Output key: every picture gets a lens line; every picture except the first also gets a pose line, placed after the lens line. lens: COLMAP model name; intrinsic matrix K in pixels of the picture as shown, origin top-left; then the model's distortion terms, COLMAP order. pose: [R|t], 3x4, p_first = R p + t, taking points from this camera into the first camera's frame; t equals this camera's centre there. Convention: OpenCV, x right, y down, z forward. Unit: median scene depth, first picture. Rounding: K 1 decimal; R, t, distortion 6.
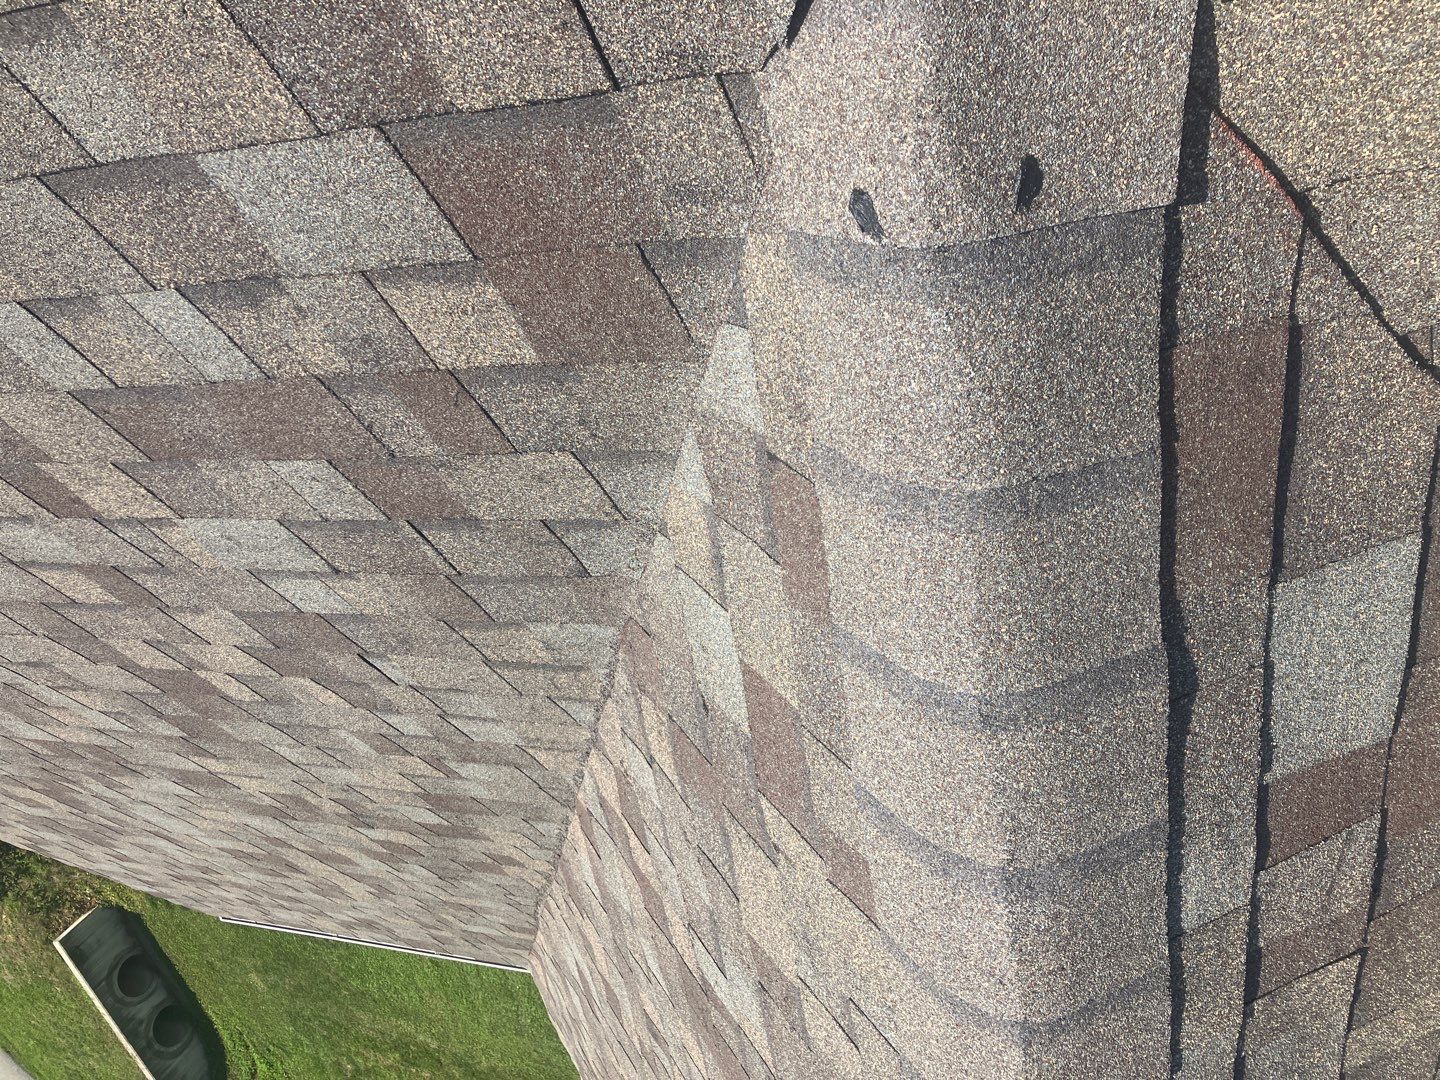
lens RADIAL K [[1104.8, 0, 894.8], [0, 1104.8, 540.8], [0, 0, 1]] dist [0.008046, -0.017021]
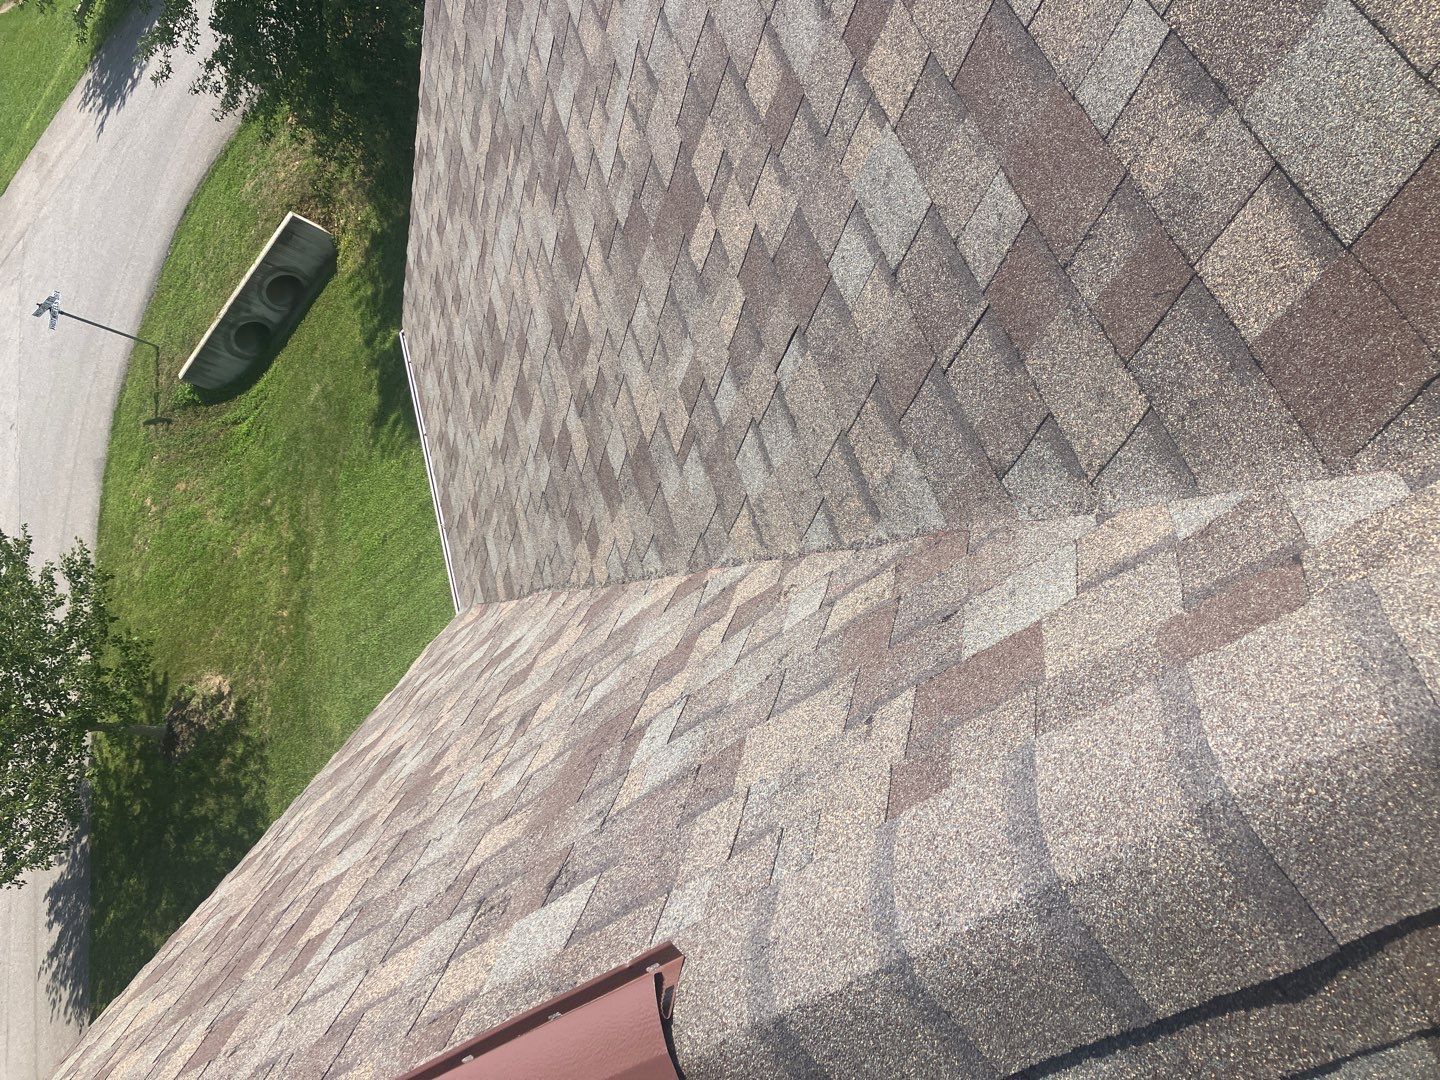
lens RADIAL K [[1170.6, 0, 720.7], [0, 1170.6, 701.3], [0, 0, 1]] dist [0.001120, -0.012812]
pose [[0.344838, 0.926495, -0.150648, -0.003871], [-0.930404, 0.358615, 0.075782, 0.248149], [0.124236, 0.114031, 0.985679, -0.098733]]
